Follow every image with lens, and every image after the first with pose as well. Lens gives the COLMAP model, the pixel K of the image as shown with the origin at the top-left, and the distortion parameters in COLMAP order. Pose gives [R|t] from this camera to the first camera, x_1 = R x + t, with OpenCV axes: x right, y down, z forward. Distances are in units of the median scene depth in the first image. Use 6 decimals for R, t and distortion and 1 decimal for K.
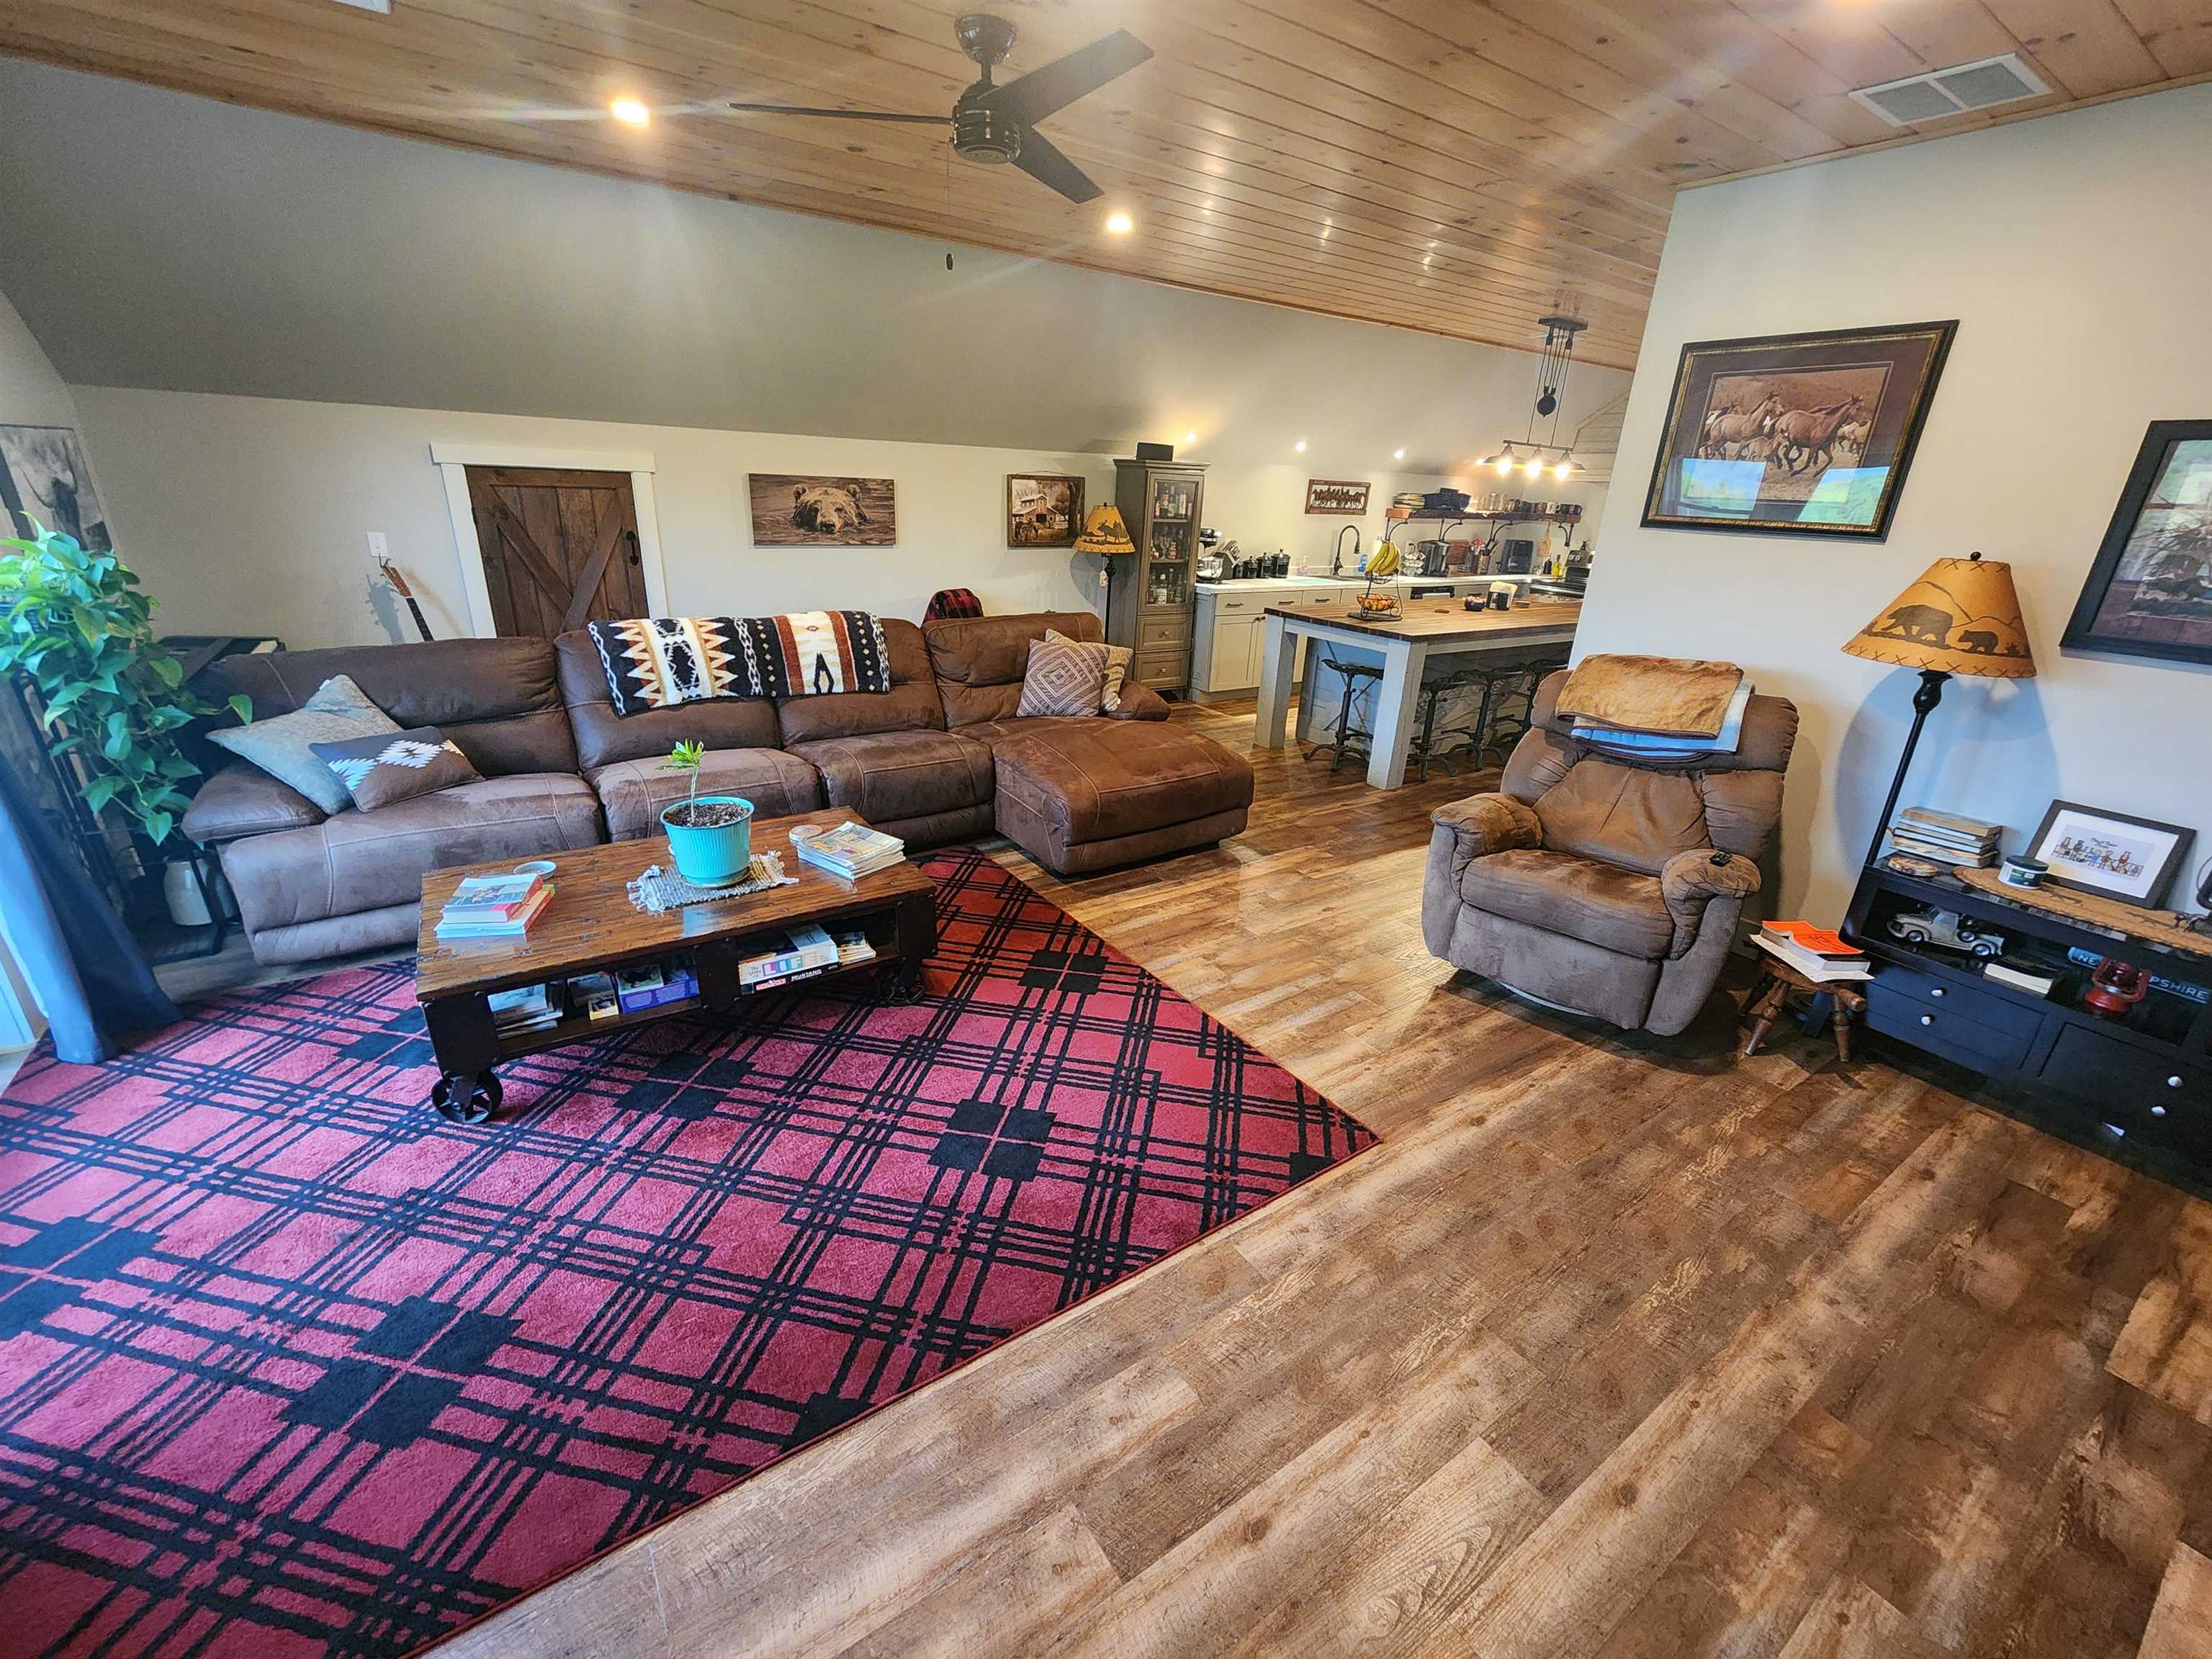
lens RADIAL K [[908.5, 0, 1091.7], [0, 908.5, 837.8], [0, 0, 1]] dist [-0.000668, -0.000666]
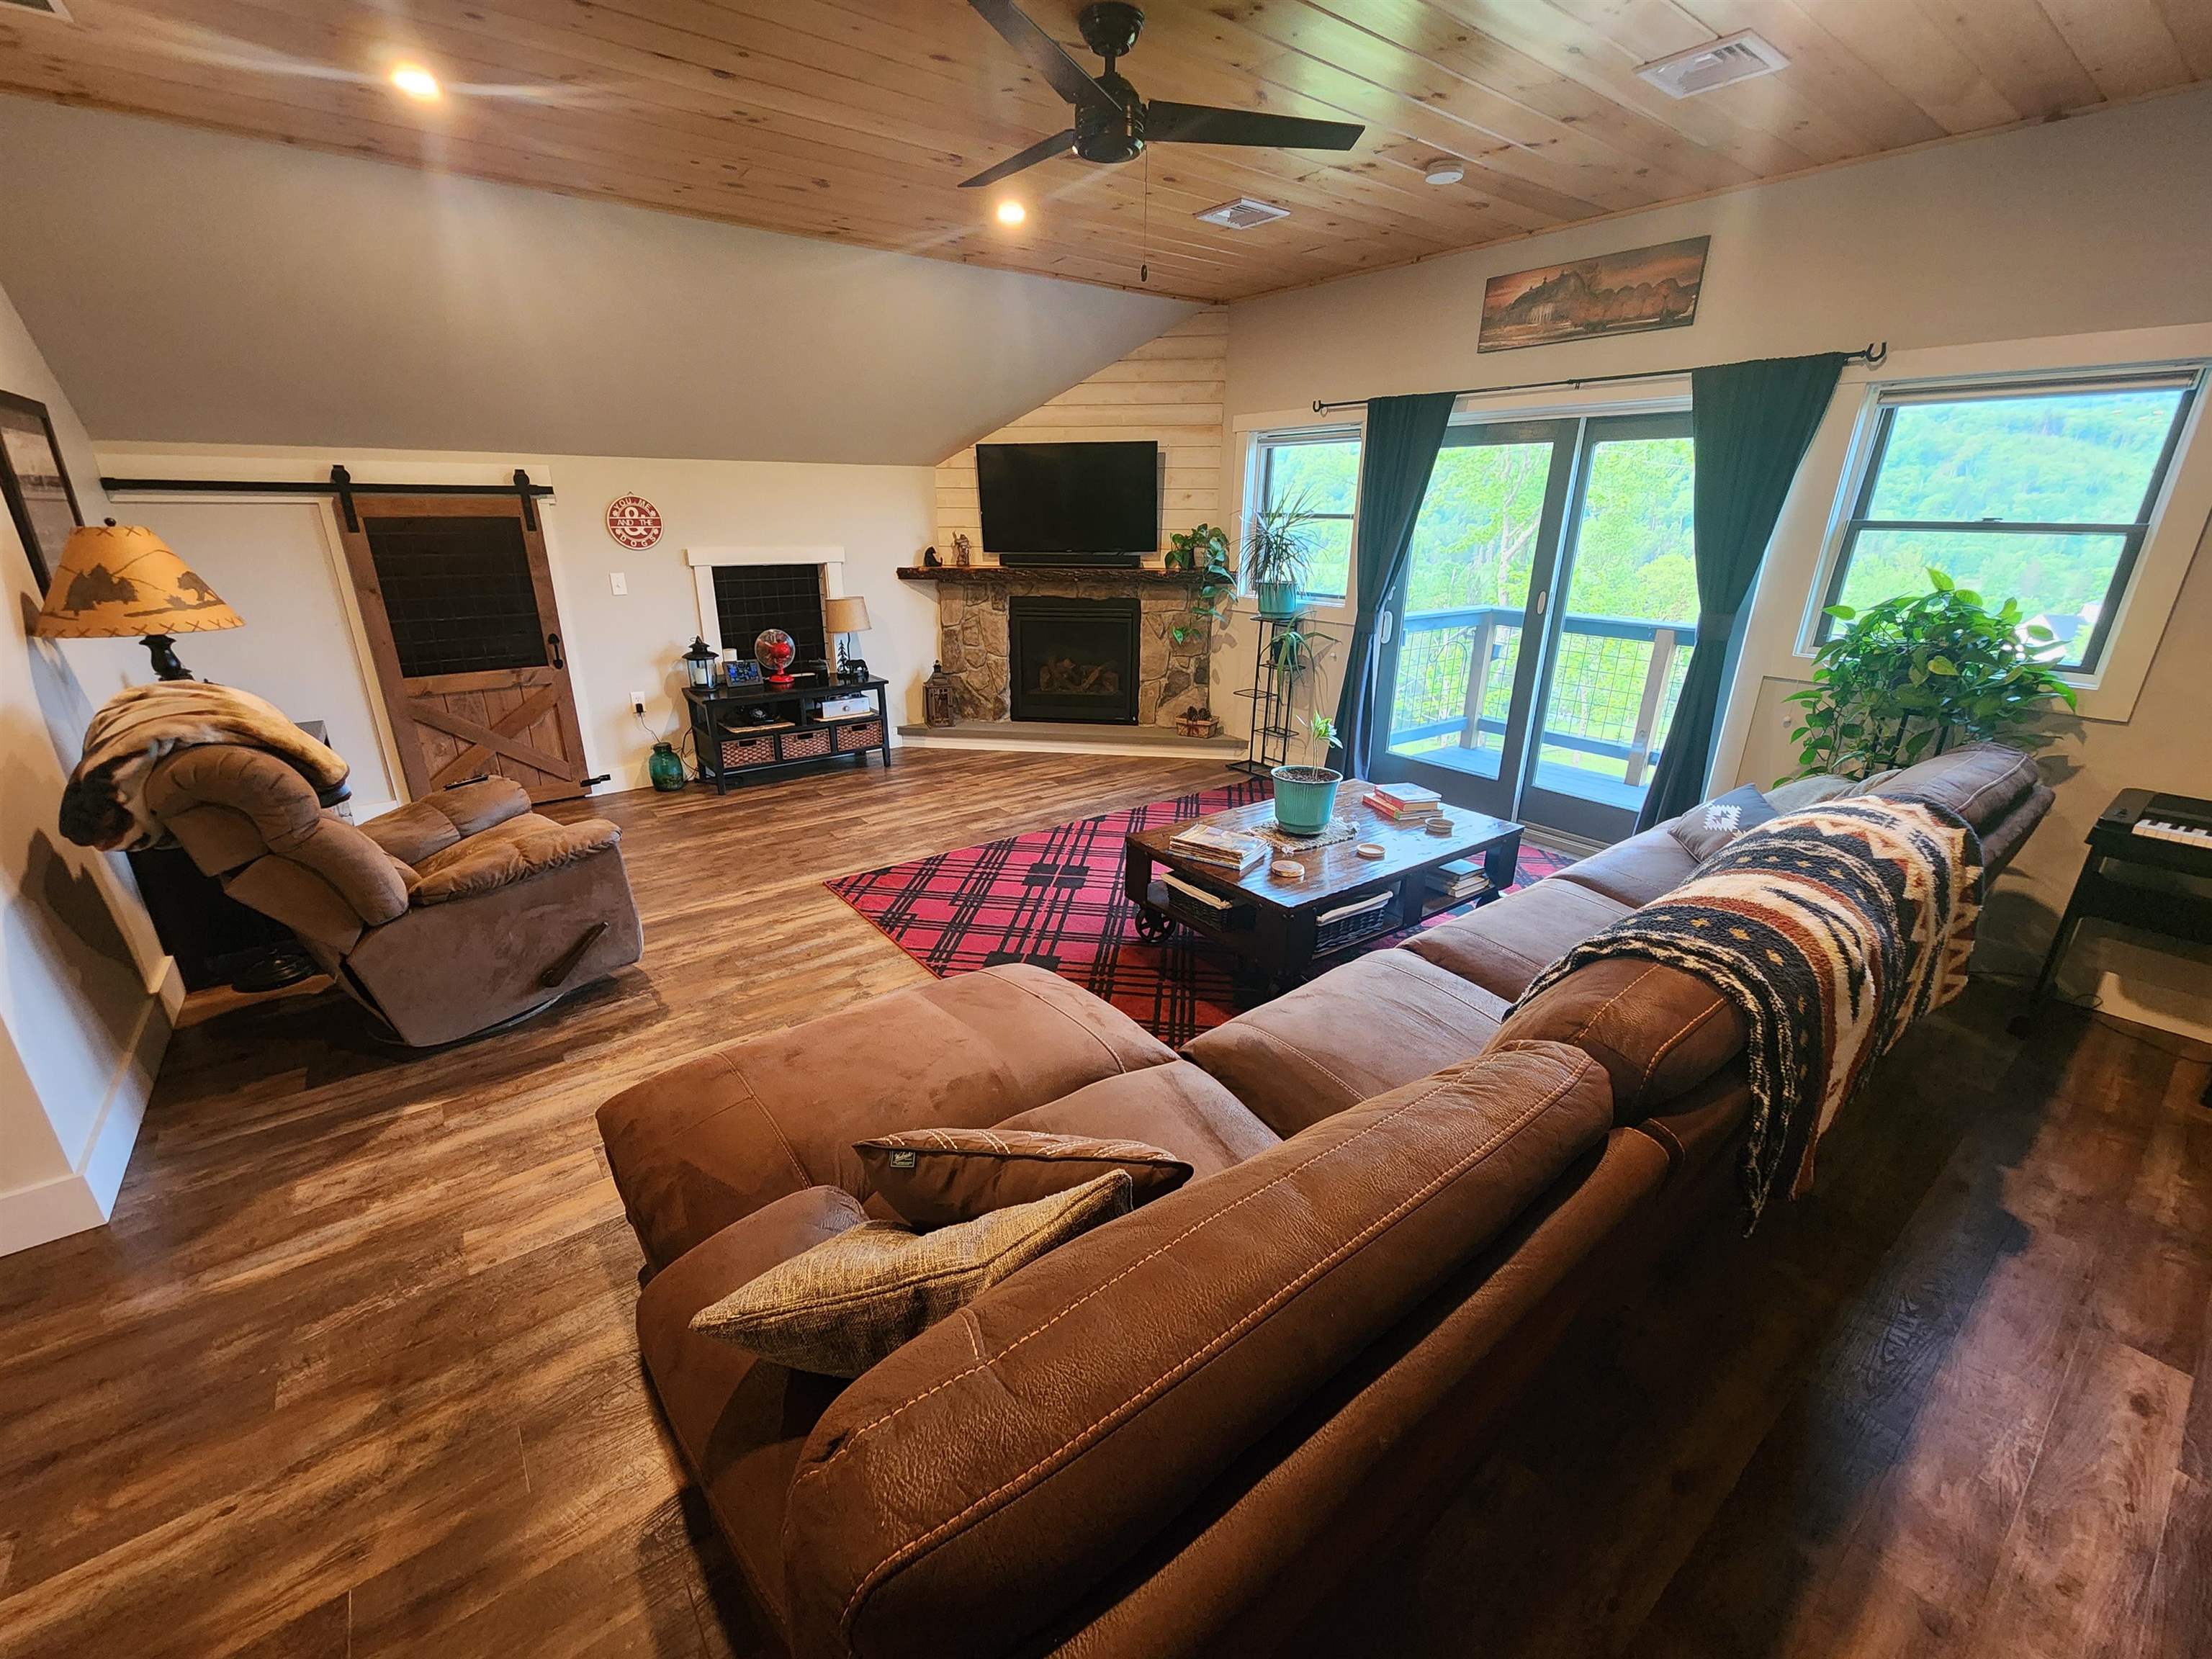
lens RADIAL K [[908.5, 0, 1091.7], [0, 908.5, 837.8], [0, 0, 1]] dist [-0.000668, -0.000666]
pose [[-0.997287, -0.024804, -0.069300, -0.031298], [-0.064275, 0.752257, 0.655728, -0.525545], [0.035866, 0.658403, -0.751810, 1.371704]]
